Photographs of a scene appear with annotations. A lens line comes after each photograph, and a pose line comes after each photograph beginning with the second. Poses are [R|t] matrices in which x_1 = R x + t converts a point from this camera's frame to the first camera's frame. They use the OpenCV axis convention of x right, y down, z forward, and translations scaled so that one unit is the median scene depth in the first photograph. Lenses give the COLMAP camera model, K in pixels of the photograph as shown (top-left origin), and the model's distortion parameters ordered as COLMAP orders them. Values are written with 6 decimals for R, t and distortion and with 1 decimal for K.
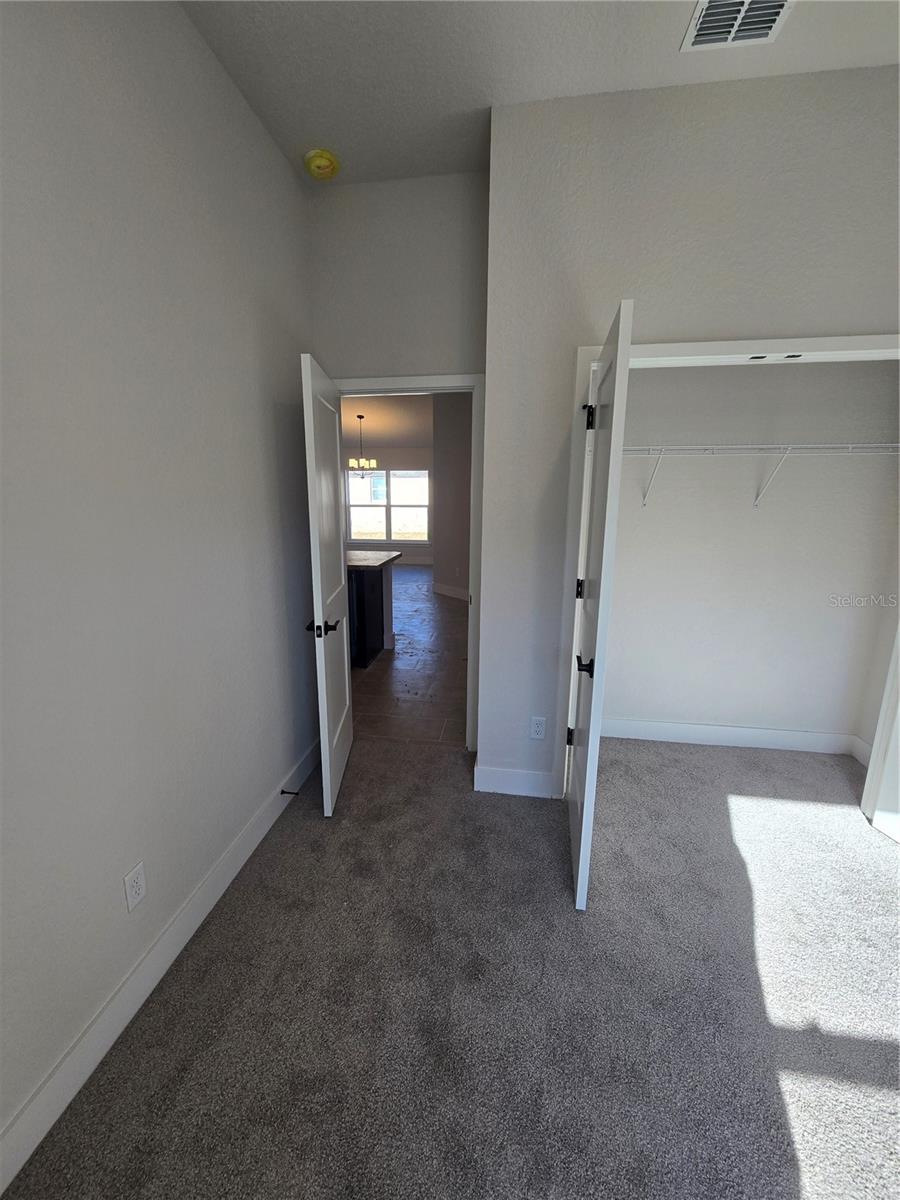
lens RADIAL K [[493.5, 0, 455.3], [0, 493.5, 599.8], [0, 0, 1]] dist [0.001229, -0.000166]
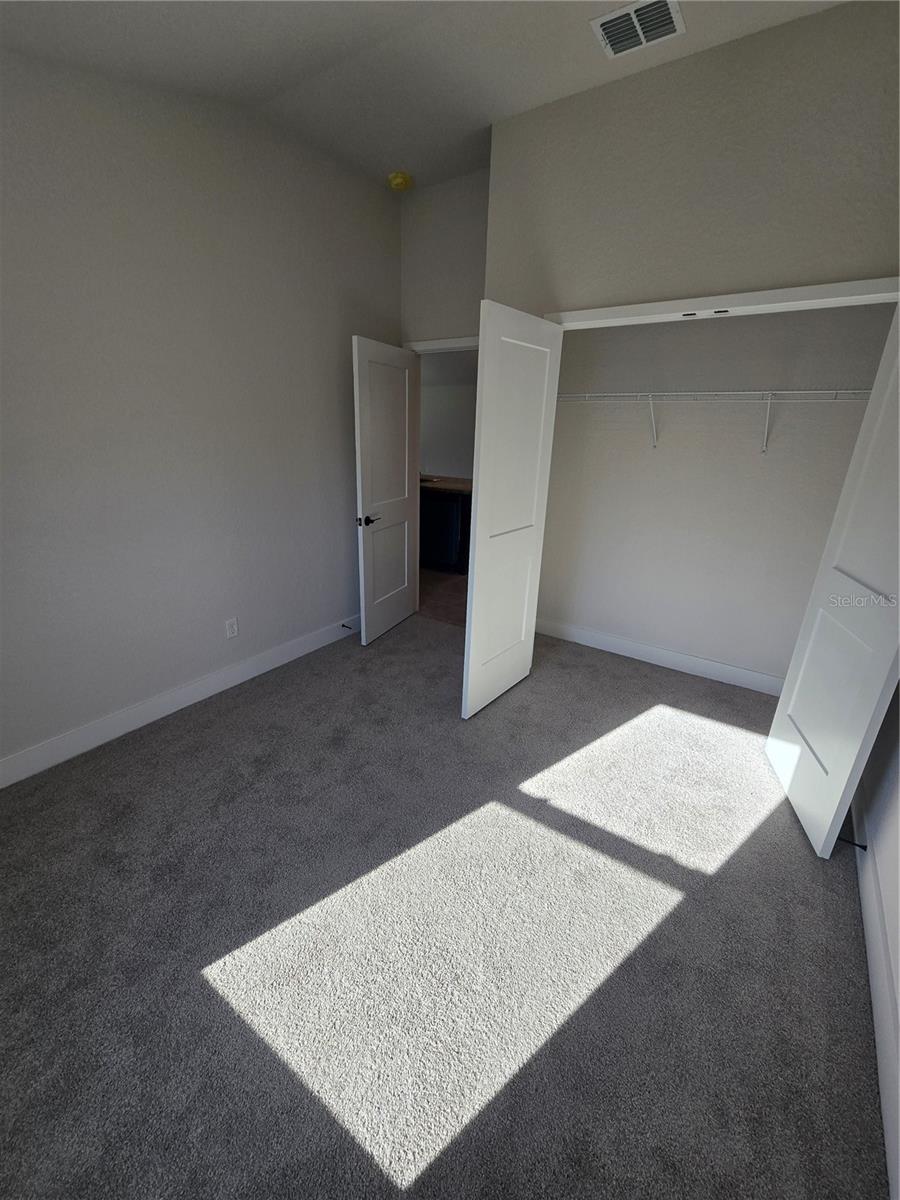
lens RADIAL K [[493.5, 0, 451.6], [0, 493.5, 599.9], [0, 0, 1]] dist [0.001229, -0.000166]
pose [[0.897332, 0.163378, -0.410003, 0.685149], [-0.112745, 0.982994, 0.144951, 0.049883], [0.426713, -0.083844, 0.900492, -0.302566]]
